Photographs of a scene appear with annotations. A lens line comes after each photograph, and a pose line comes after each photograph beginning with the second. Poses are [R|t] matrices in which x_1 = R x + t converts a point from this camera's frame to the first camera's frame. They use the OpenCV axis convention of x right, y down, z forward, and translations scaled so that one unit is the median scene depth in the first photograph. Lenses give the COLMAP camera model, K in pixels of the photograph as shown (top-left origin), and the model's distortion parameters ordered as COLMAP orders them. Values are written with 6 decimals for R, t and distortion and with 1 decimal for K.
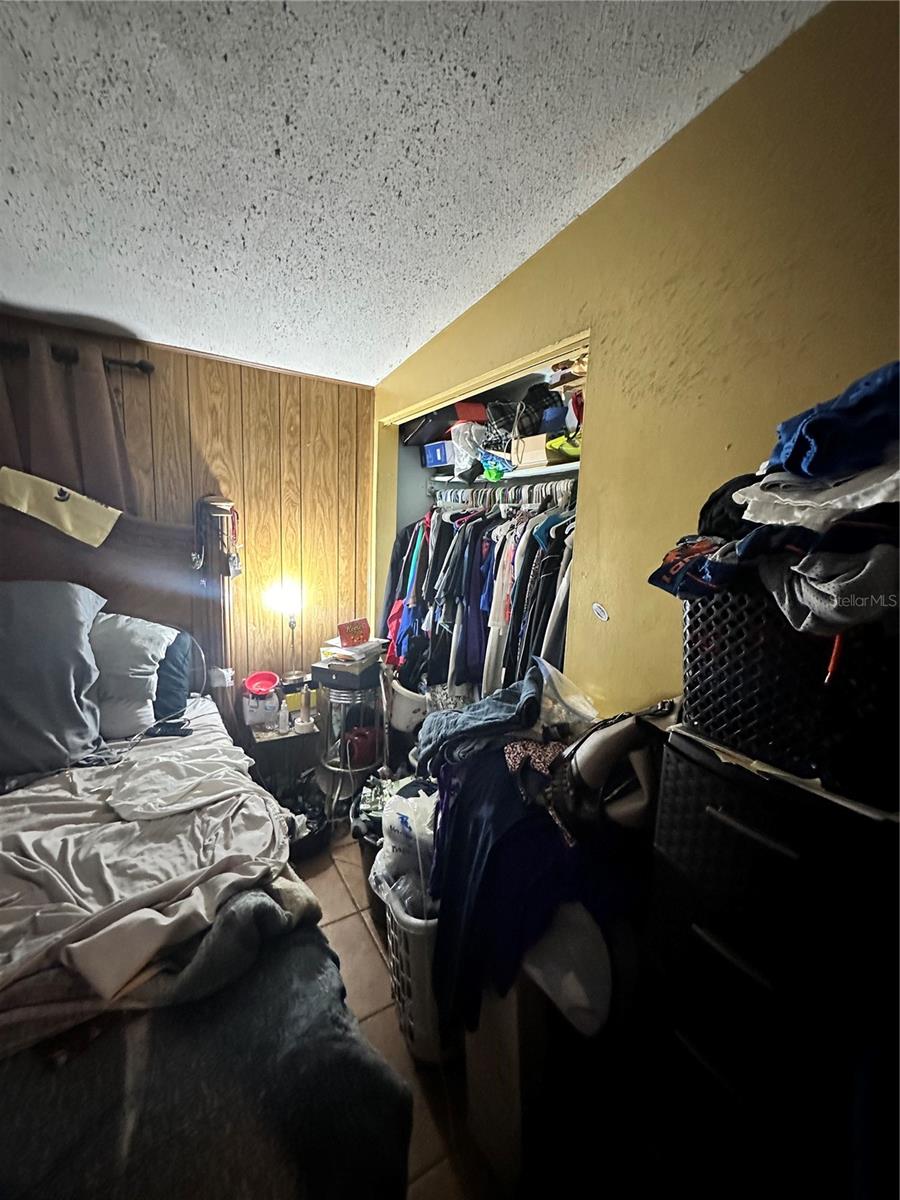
lens RADIAL K [[478.9, 0, 452.0], [0, 478.9, 598.5], [0, 0, 1]] dist [-0.003924, 0.000680]
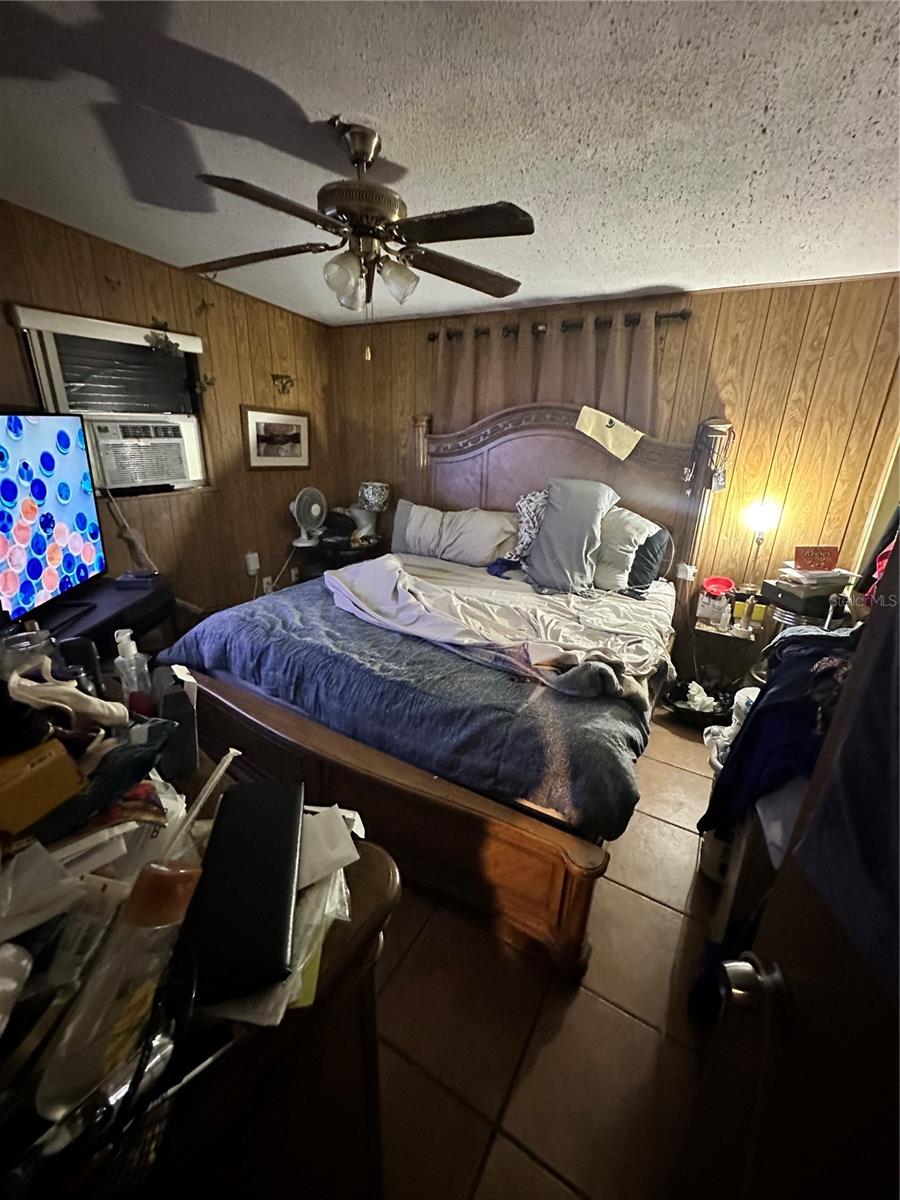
lens RADIAL K [[478.9, 0, 449.3], [0, 478.9, 597.8], [0, 0, 1]] dist [-0.003924, 0.000680]
pose [[0.473064, 0.273639, -0.837455, 0.309445], [-0.132309, 0.961829, 0.239540, 0.014631], [0.871036, -0.002515, 0.491212, -0.156245]]
